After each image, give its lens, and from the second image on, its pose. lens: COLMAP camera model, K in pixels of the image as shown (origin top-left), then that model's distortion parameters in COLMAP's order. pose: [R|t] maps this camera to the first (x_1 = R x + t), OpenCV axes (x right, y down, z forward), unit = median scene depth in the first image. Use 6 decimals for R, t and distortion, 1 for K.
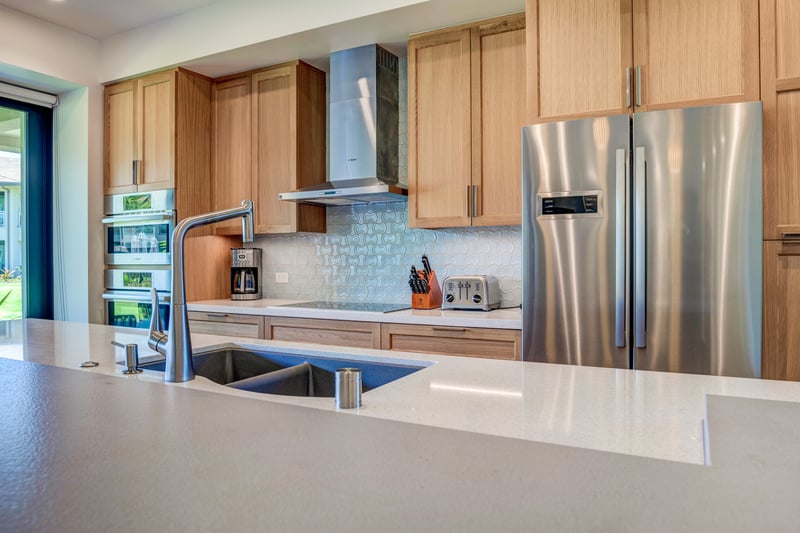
lens RADIAL K [[557.0, 0, 397.7], [0, 557.0, 261.3], [0, 0, 1]] dist [-0.035116, 0.001403]
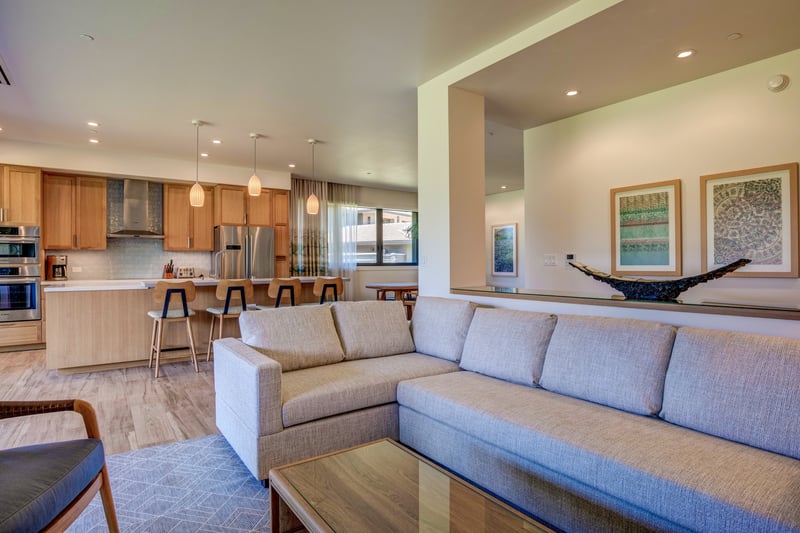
lens RADIAL K [[421.0, 0, 393.7], [0, 421.0, 263.8], [0, 0, 1]] dist [-0.039693, 0.003308]
pose [[0.448927, -0.000907, 0.893568, -1.169215], [0.004390, 0.999990, -0.001190, 0.015052], [-0.893558, 0.004457, 0.448926, -0.862633]]
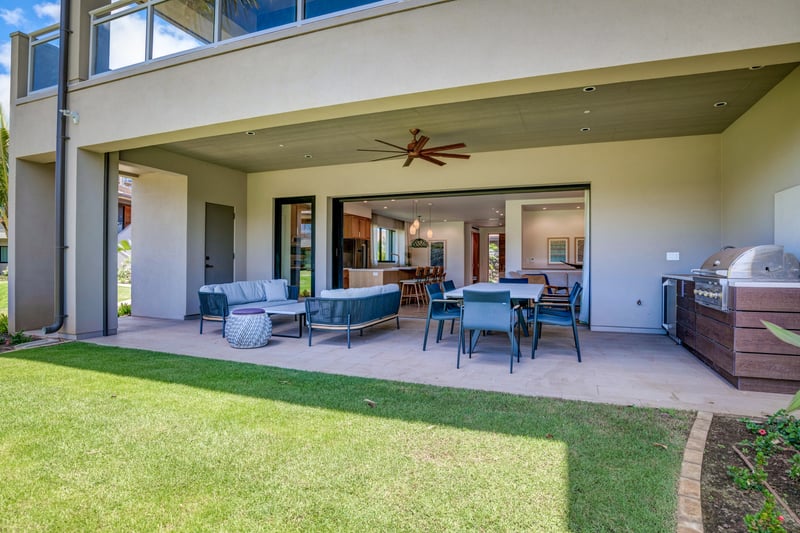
lens RADIAL K [[421.0, 0, 392.4], [0, 421.0, 266.1], [0, 0, 1]] dist [-0.039693, 0.003308]
pose [[-0.090282, -0.004478, 0.995906, -3.219530], [-0.002855, 0.999987, 0.004238, 0.043216], [-0.995912, -0.002460, -0.090293, 0.677053]]
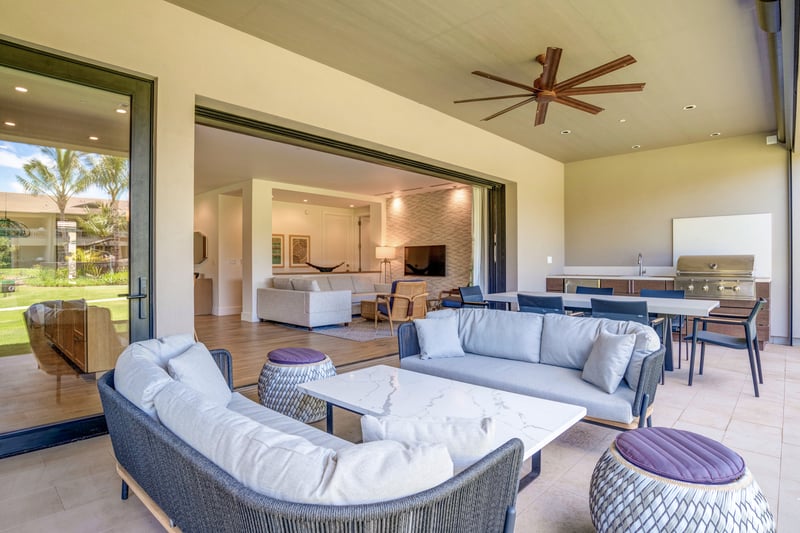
lens RADIAL K [[421.0, 0, 399.1], [0, 421.0, 263.4], [0, 0, 1]] dist [-0.039693, 0.003308]
pose [[-0.960807, 0.003543, 0.277195, -1.556313], [0.003940, 0.999992, 0.000873, 0.018318], [-0.277190, 0.001931, -0.960813, 1.483369]]
